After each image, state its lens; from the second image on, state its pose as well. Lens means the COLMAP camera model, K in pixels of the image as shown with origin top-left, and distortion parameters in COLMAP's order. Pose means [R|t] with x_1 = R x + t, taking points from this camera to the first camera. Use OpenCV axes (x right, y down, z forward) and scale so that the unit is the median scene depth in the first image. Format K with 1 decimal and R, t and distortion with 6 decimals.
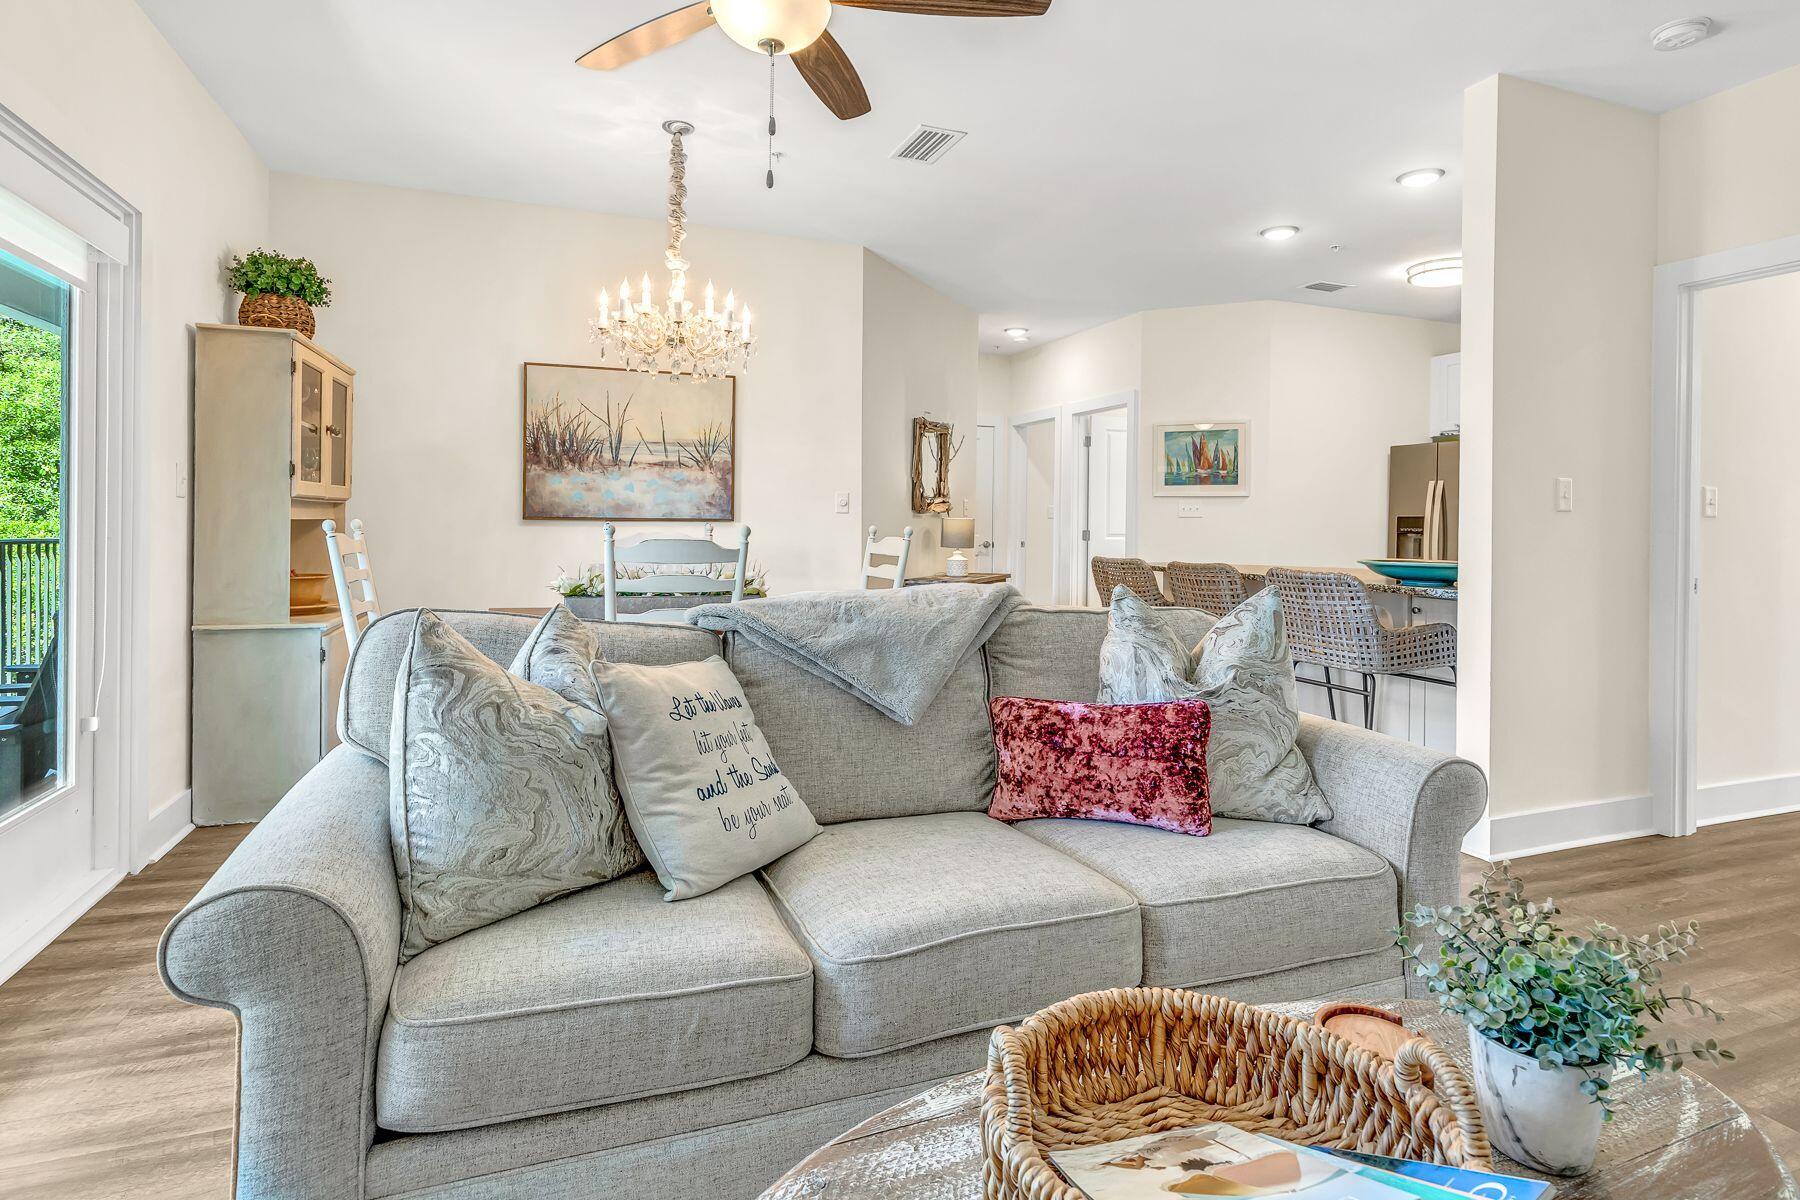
lens RADIAL K [[917.7, 0, 893.5], [0, 917.7, 520.5], [0, 0, 1]] dist [0.001135, 0.000023]
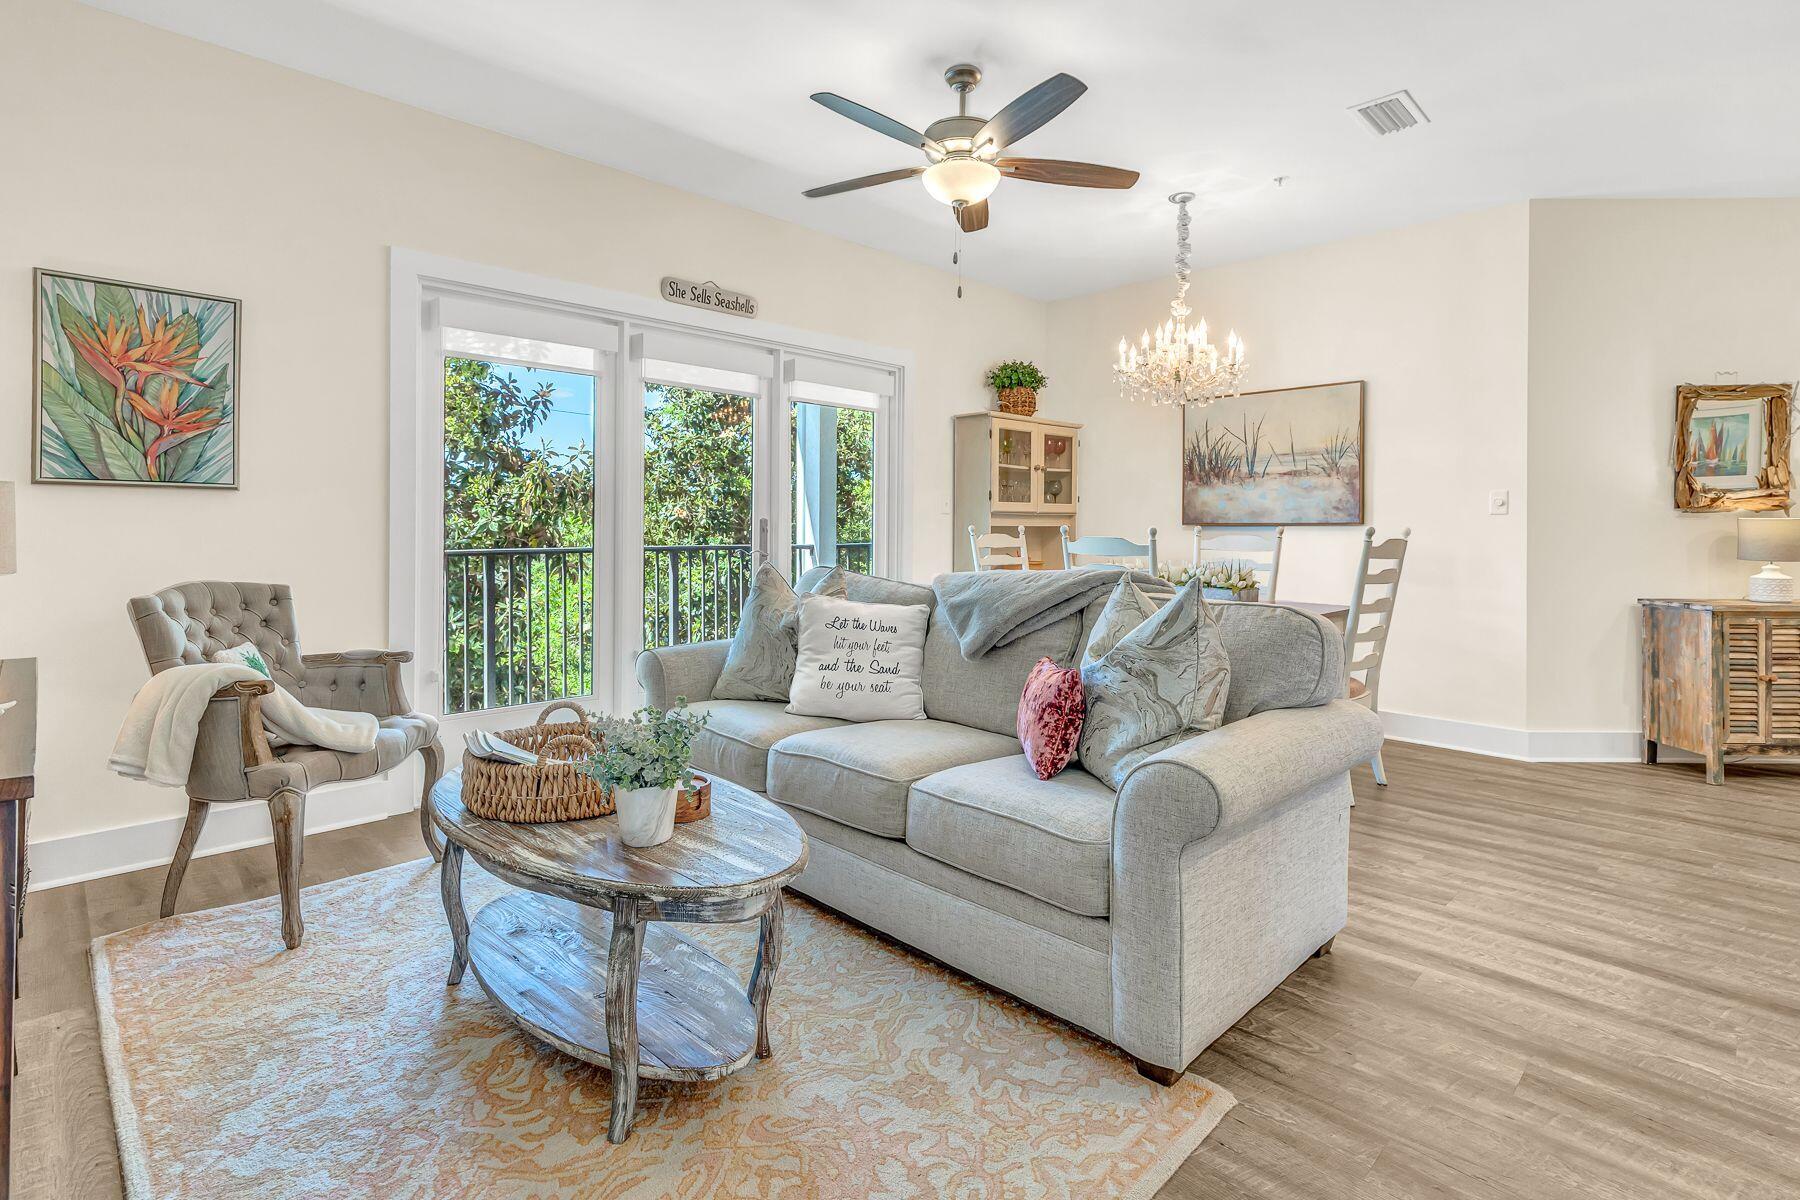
lens RADIAL K [[875.6, 0, 896.3], [0, 875.6, 528.4], [0, 0, 1]] dist [0.009478, -0.000169]
pose [[0.405637, -0.008636, -0.913993, 0.526020], [0.001684, 0.999961, -0.008702, 0.012706], [0.914033, 0.001991, 0.405636, 0.152156]]
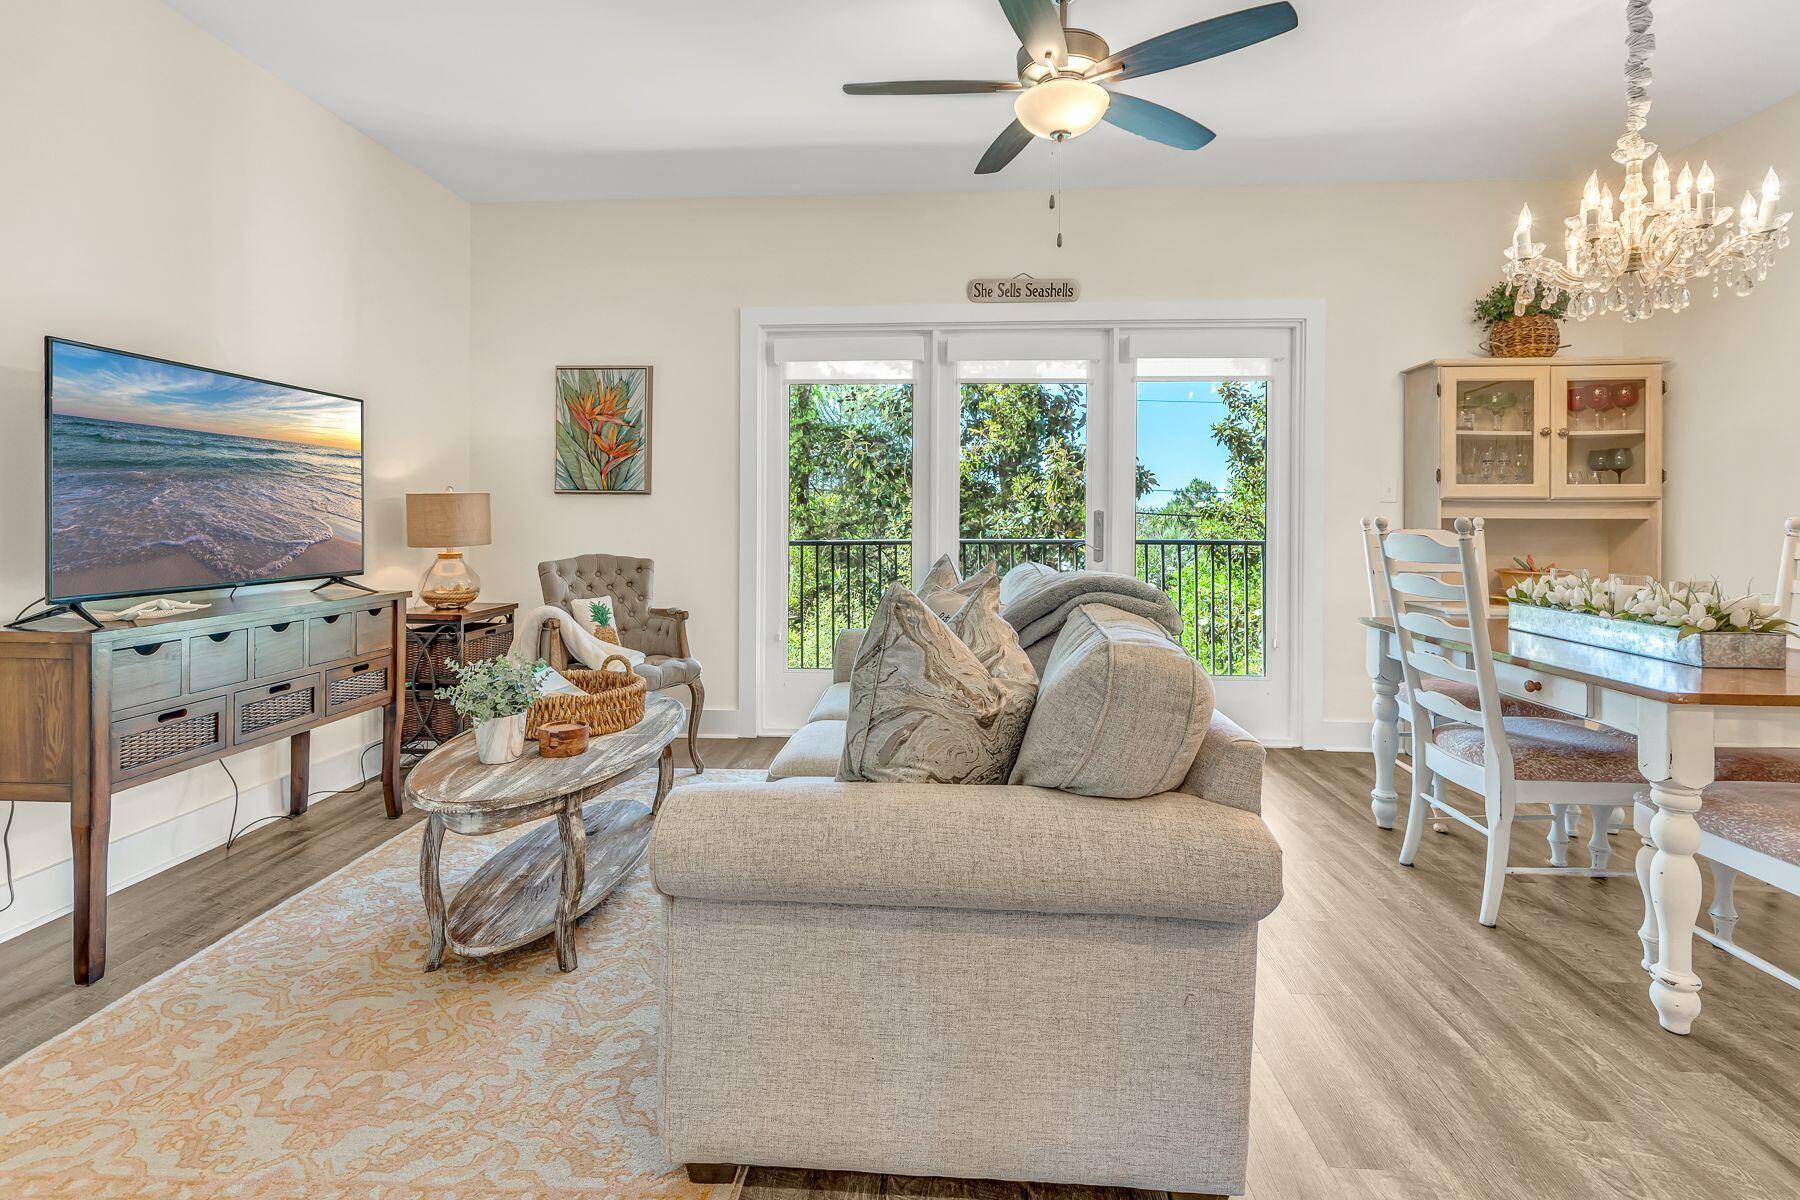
lens RADIAL K [[864.1, 0, 896.3], [0, 864.1, 517.6], [0, 0, 1]] dist [0.009074, -0.001433]
pose [[-0.413423, -0.014186, -0.910428, 0.485011], [-0.007470, 0.999898, -0.012188, 0.013031], [0.910508, 0.001762, -0.413487, 0.606055]]
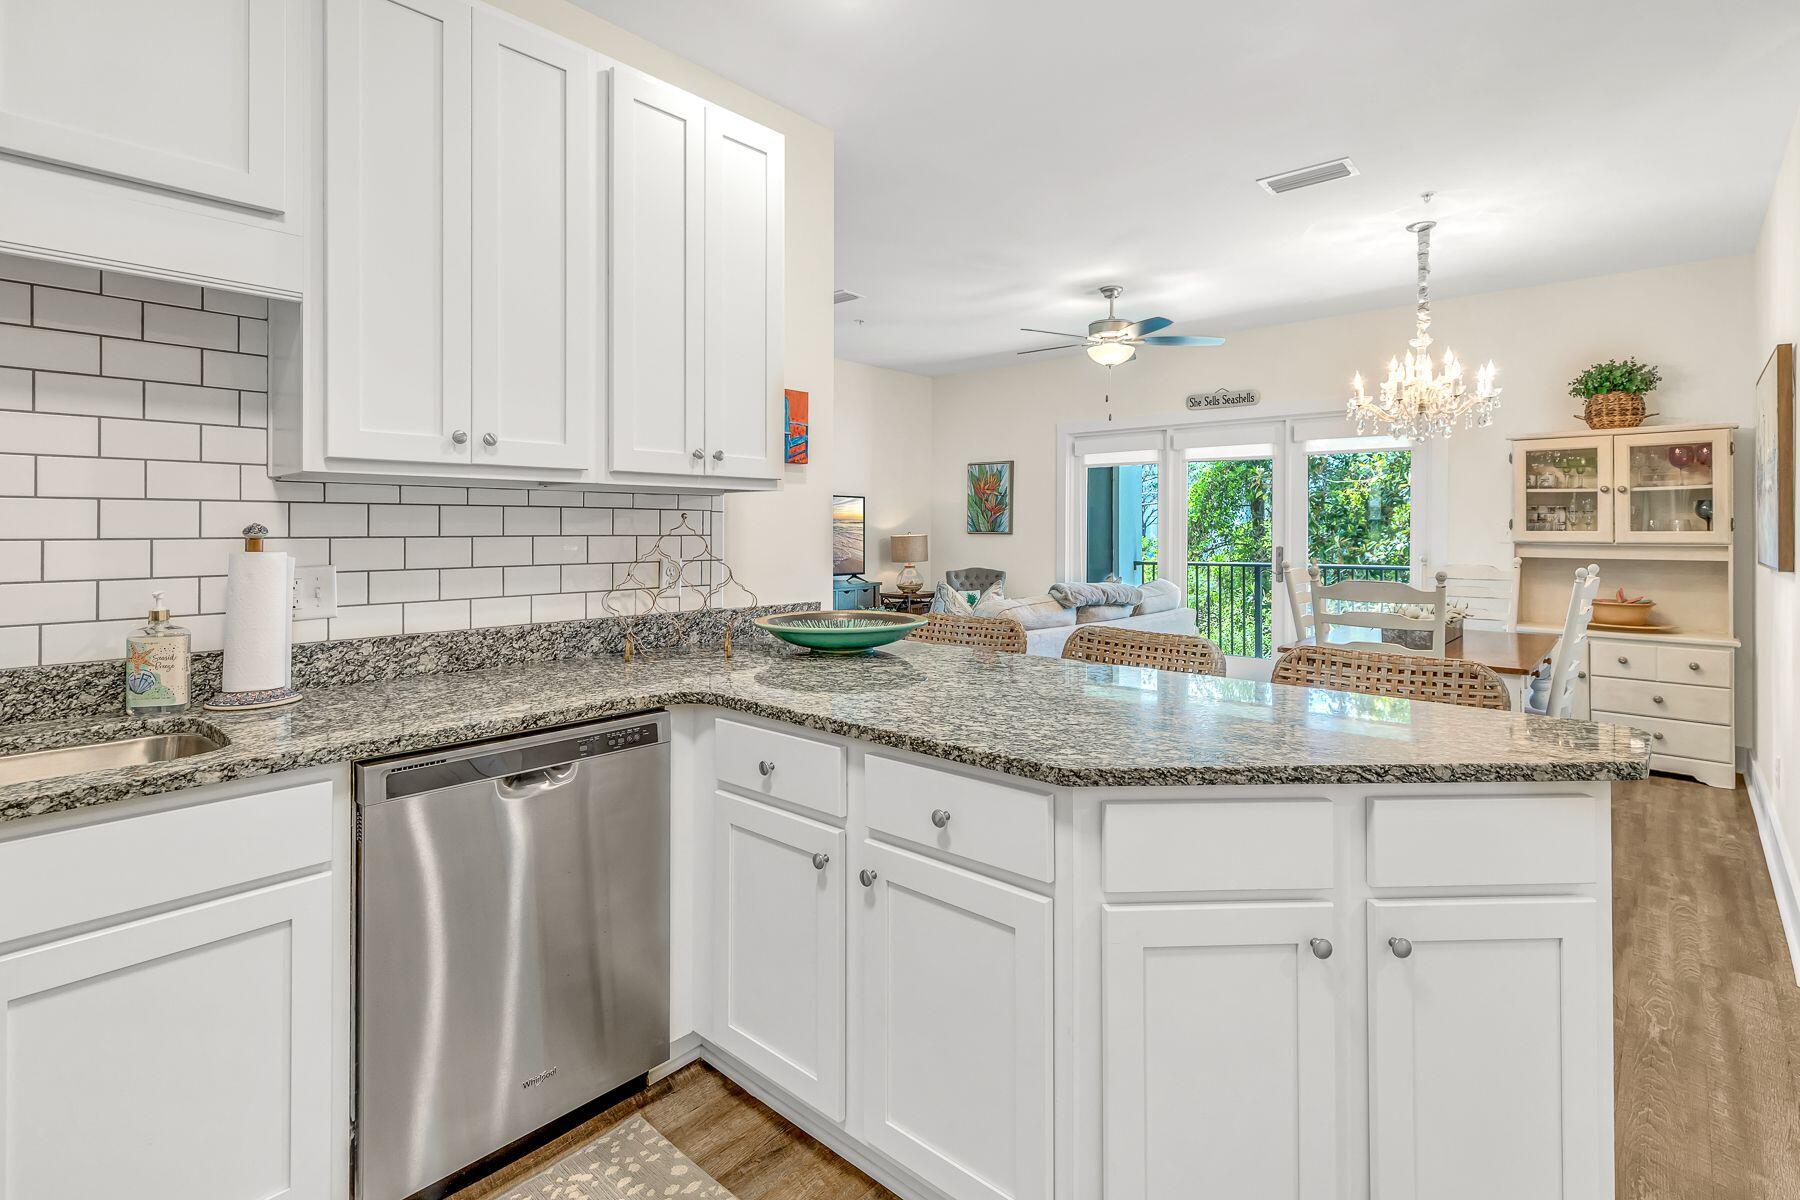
lens RADIAL K [[875.6, 0, 896.3], [0, 875.6, 528.4], [0, 0, 1]] dist [0.009478, -0.000169]
pose [[-0.889485, -0.013339, -0.456770, 0.698748], [-0.011843, 0.999911, -0.006138, -0.019900], [0.456811, -0.000050, -0.889564, 1.357884]]
